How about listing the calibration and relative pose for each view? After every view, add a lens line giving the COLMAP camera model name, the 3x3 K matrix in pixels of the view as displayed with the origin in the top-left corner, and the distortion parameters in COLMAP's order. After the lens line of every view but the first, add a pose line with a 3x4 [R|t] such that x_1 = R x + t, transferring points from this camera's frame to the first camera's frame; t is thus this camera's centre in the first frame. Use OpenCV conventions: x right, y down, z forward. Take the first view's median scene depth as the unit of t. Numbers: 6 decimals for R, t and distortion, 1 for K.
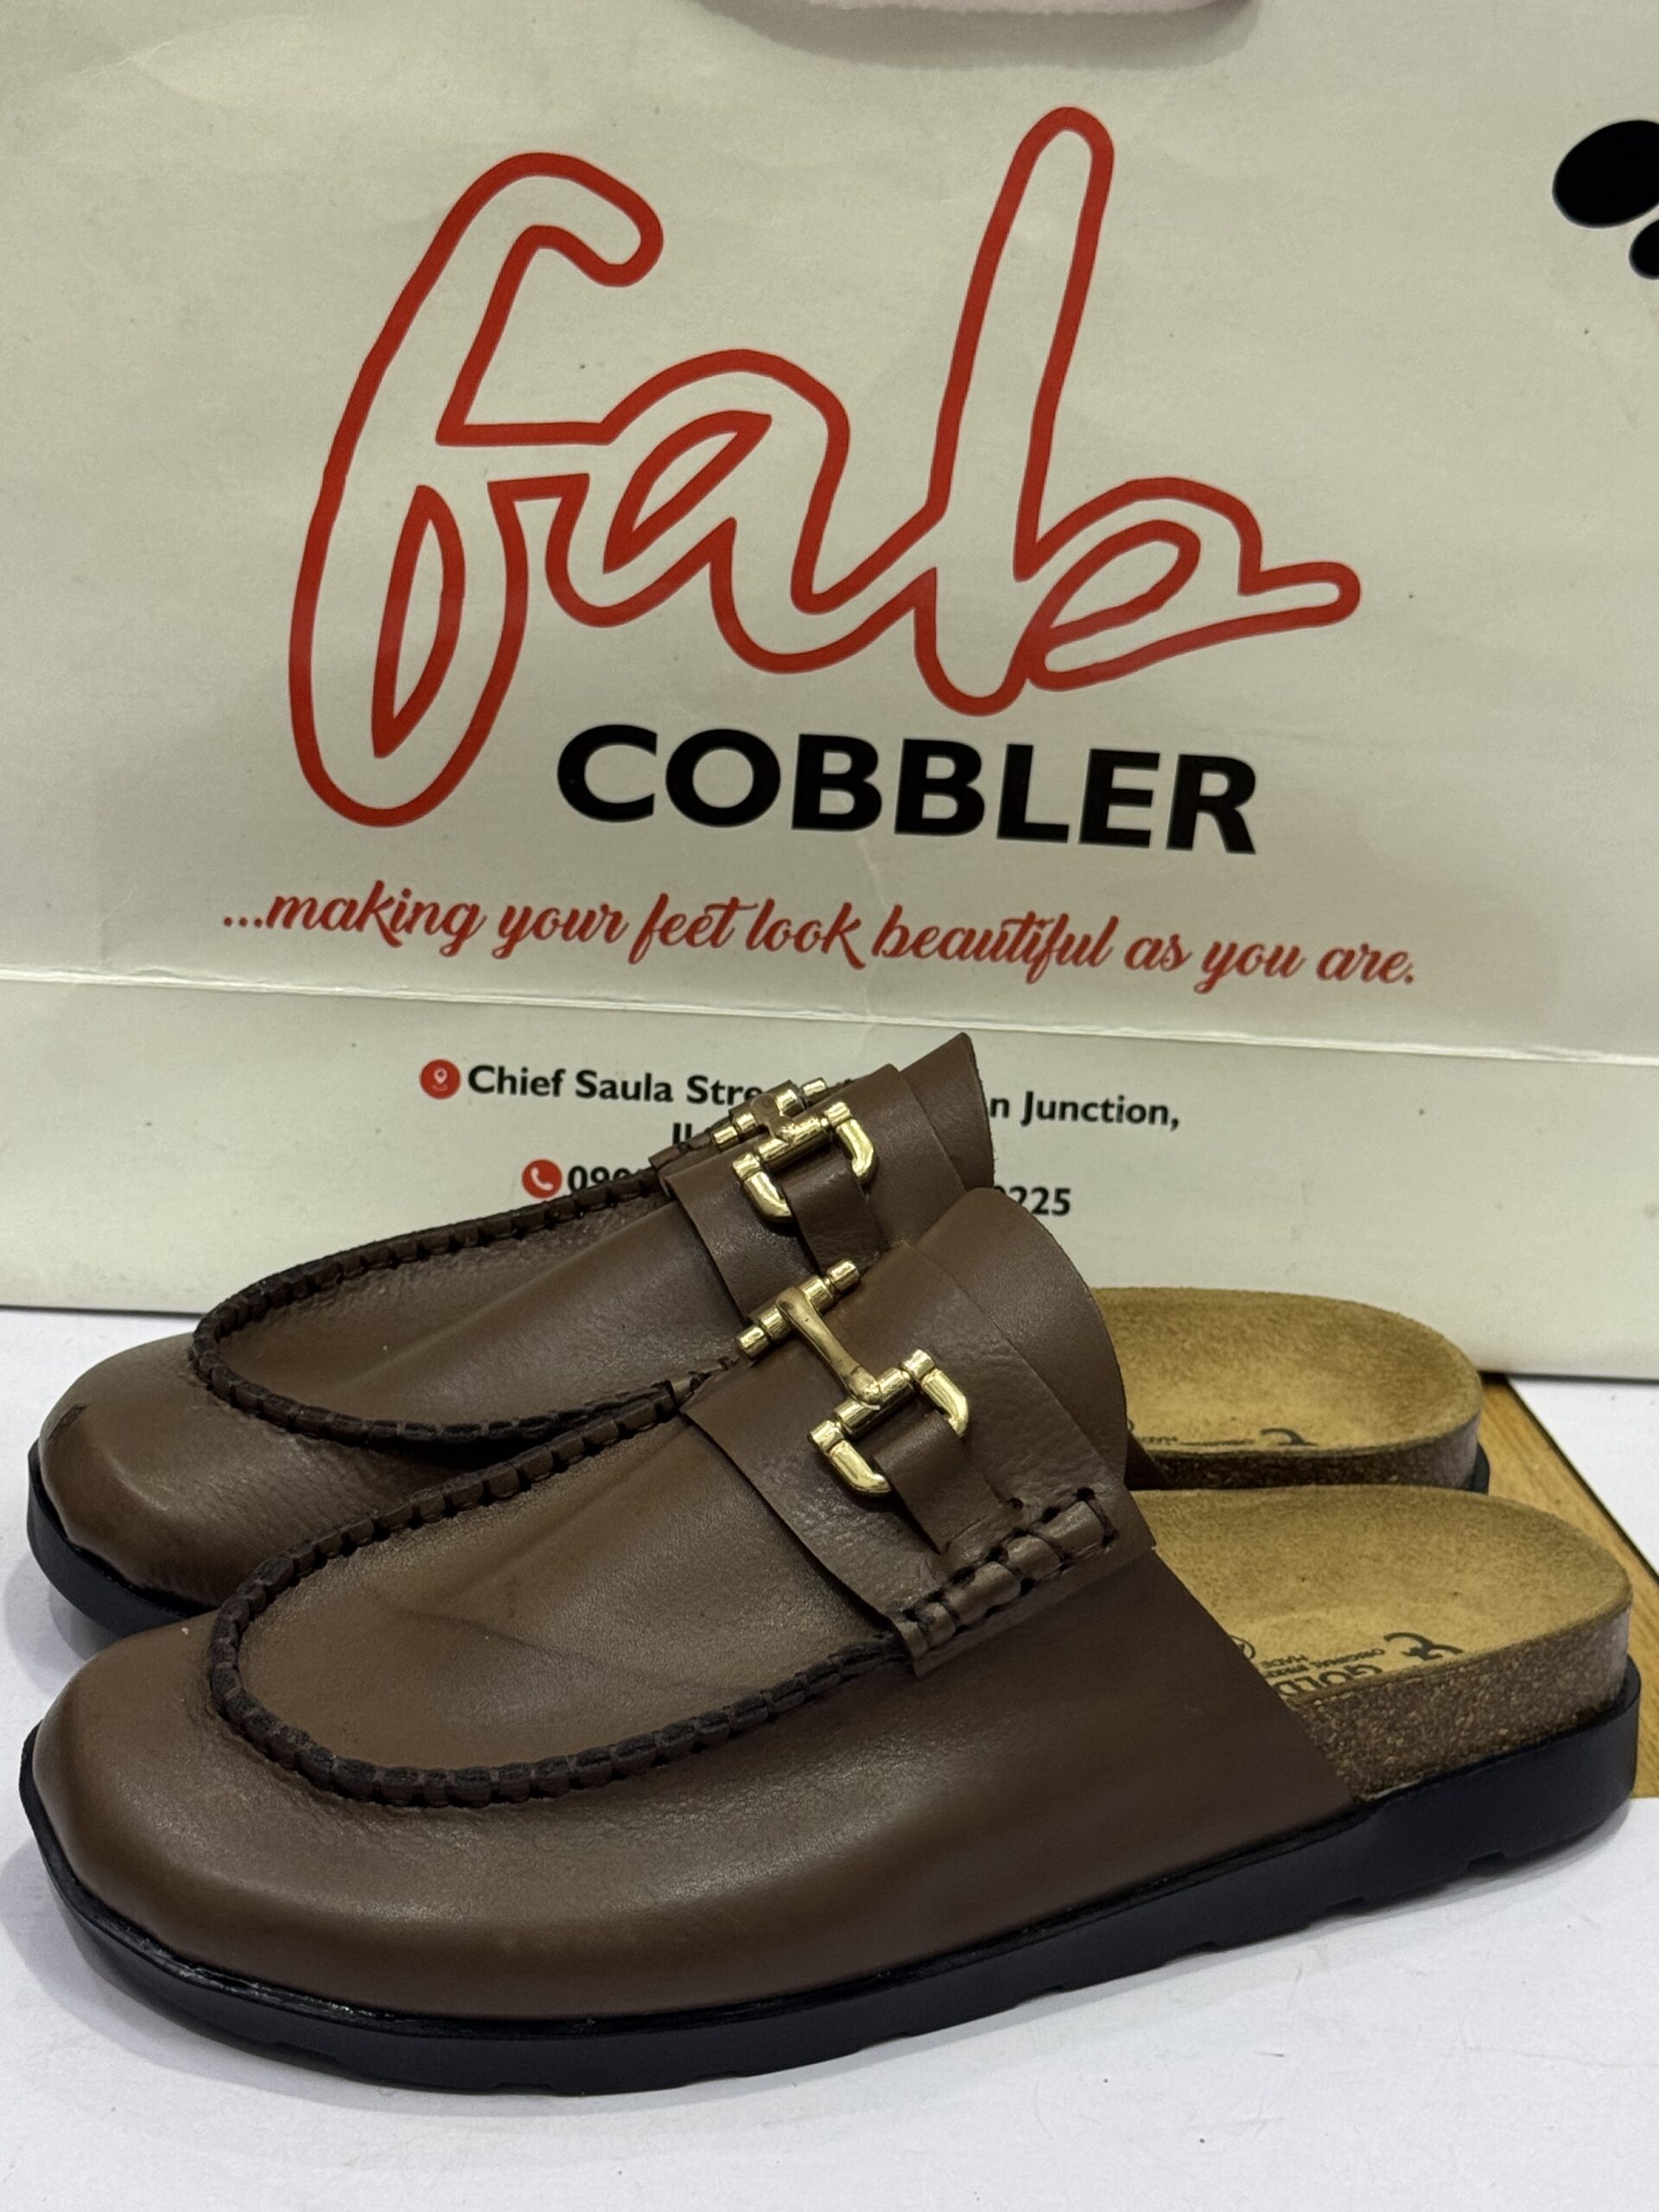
lens RADIAL K [[4058.3, 0, 829.5], [0, 4058.3, 1106.0], [0, 0, 1]] dist [0.141137, 0.094477]
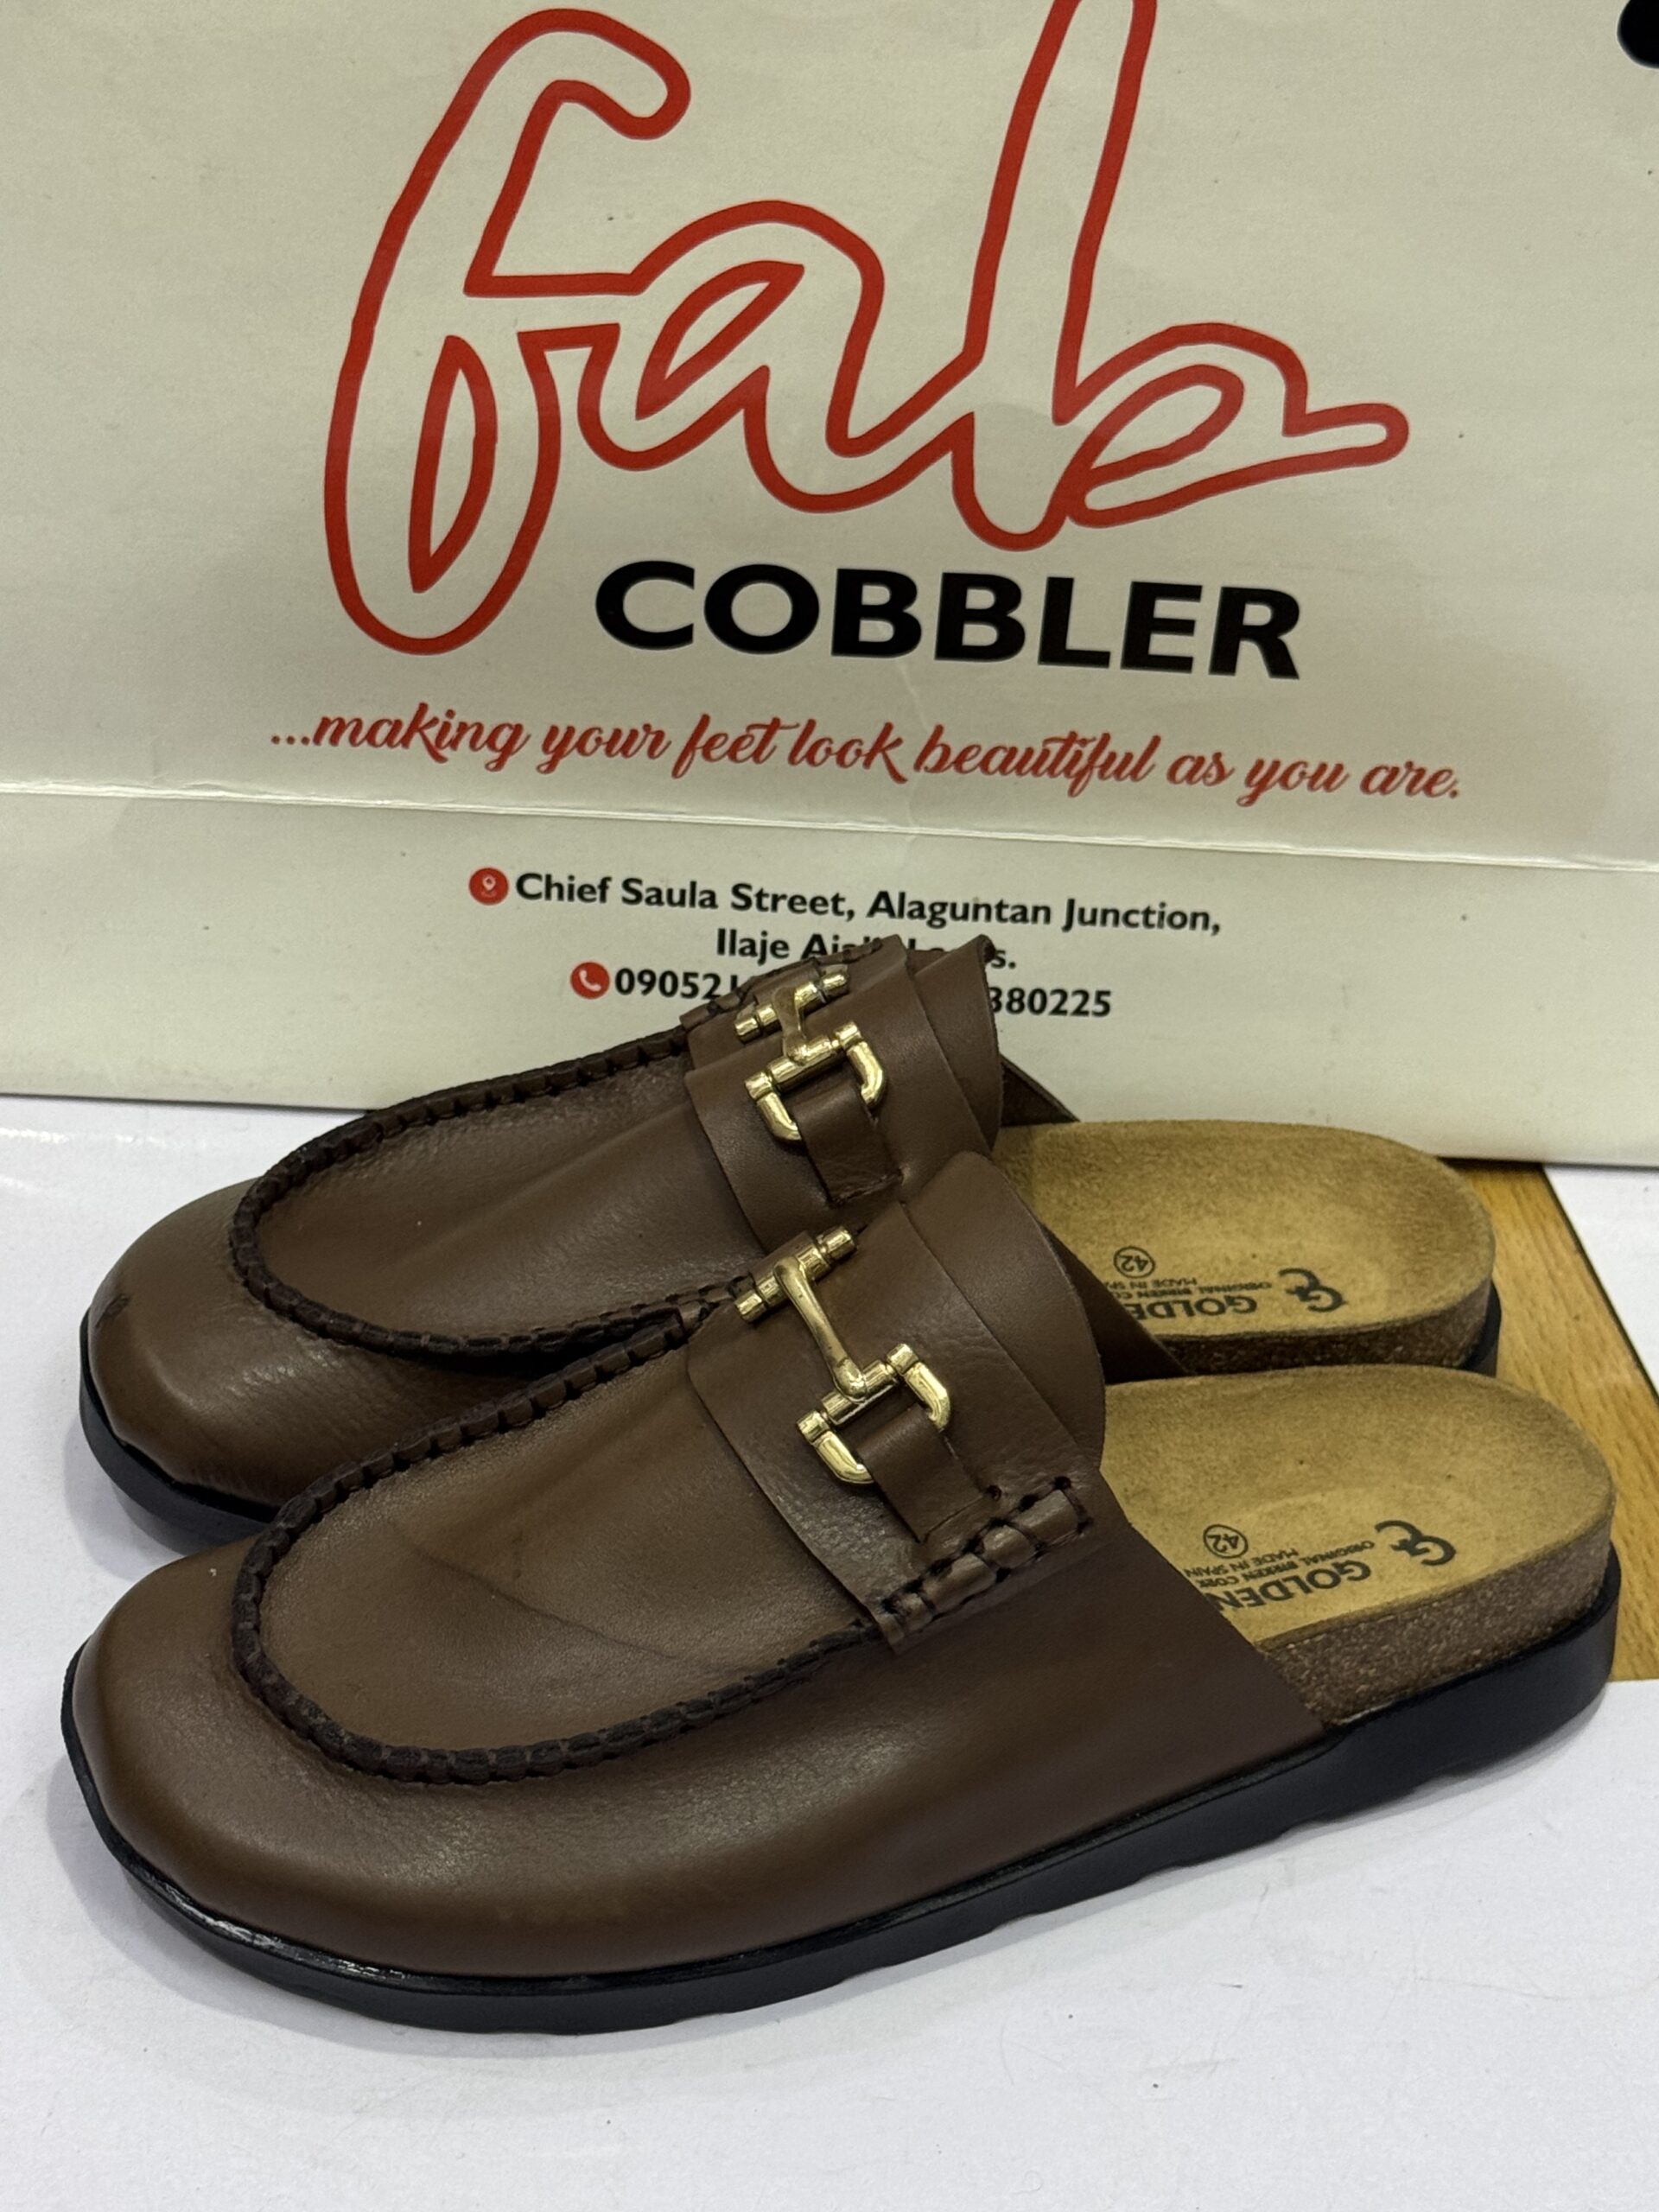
lens RADIAL K [[4063.5, 0, 816.0], [0, 4063.5, 1102.2], [0, 0, 1]] dist [0.148190, -0.088528]
pose [[0.998433, 0.014354, -0.054085, 0.042486], [-0.003168, 0.979491, 0.201464, -0.161757], [0.055868, -0.200977, 0.978001, -0.001870]]
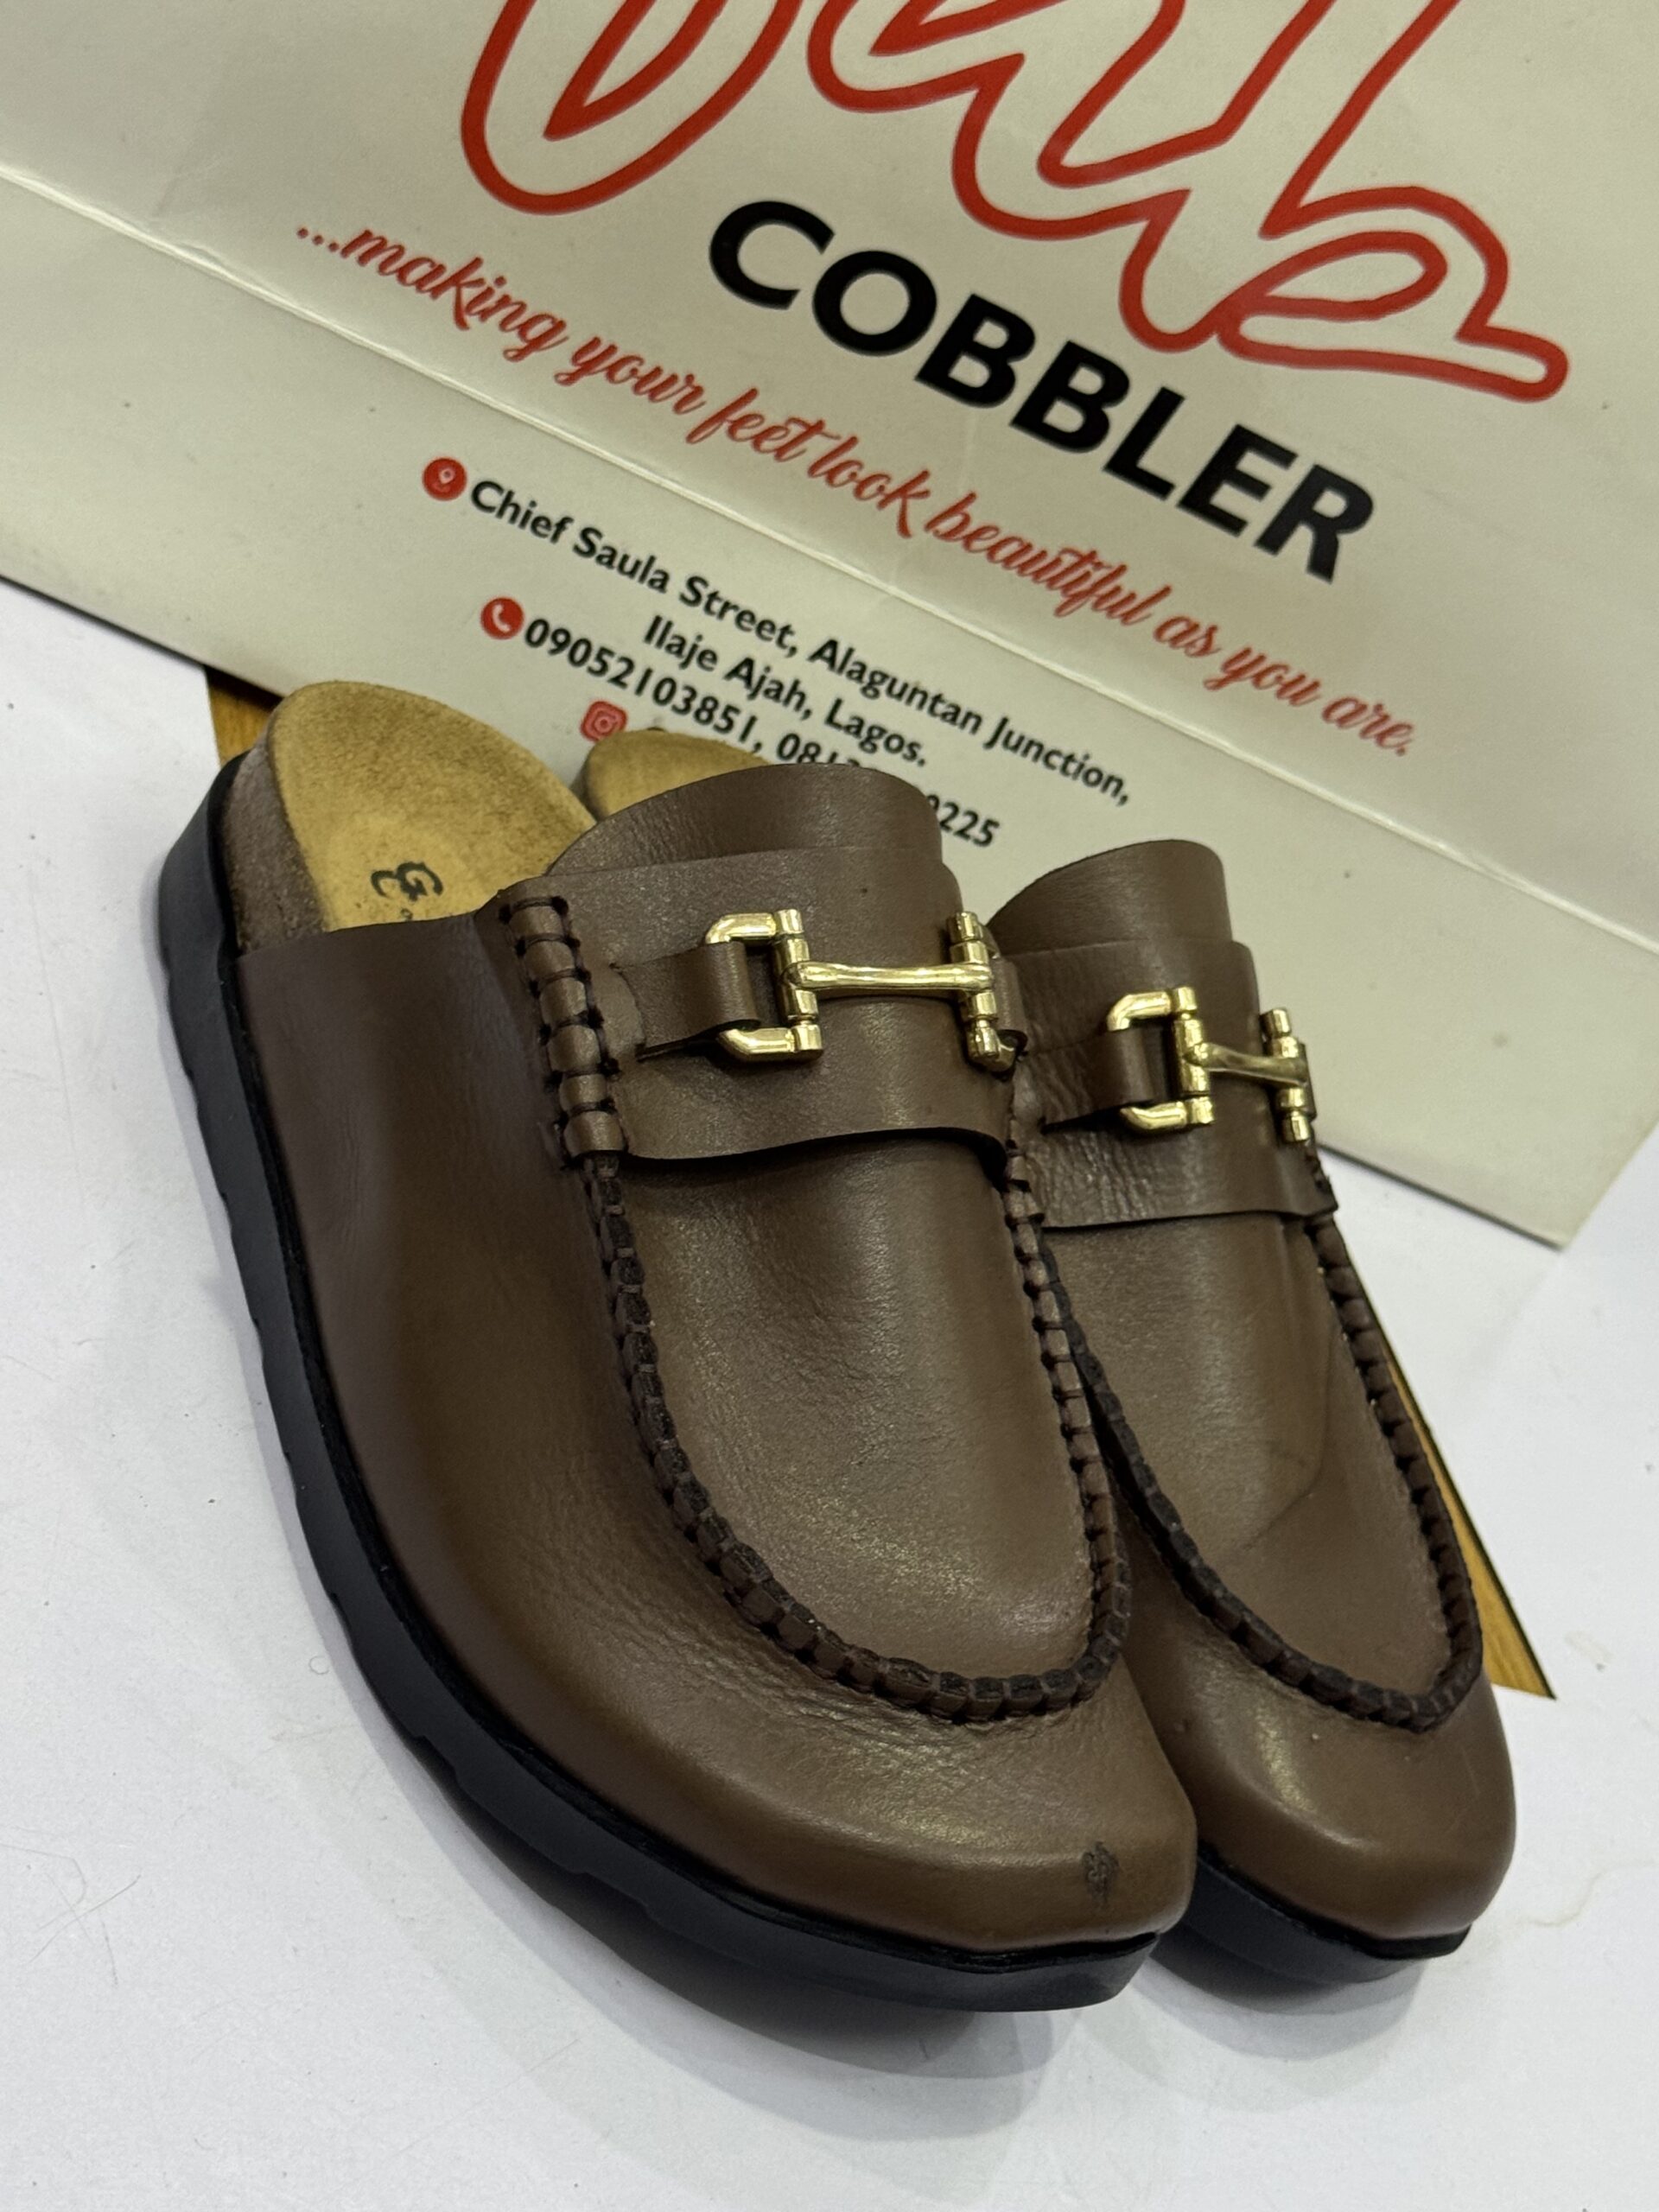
lens RADIAL K [[4052.2, 0, 808.6], [0, 4052.2, 1093.0], [0, 0, 1]] dist [0.152495, -0.003024]
pose [[0.905156, 0.333104, 0.264072, -0.221302], [-0.378701, 0.914086, 0.145027, -0.044897], [-0.193075, -0.231276, 0.953537, 0.080492]]
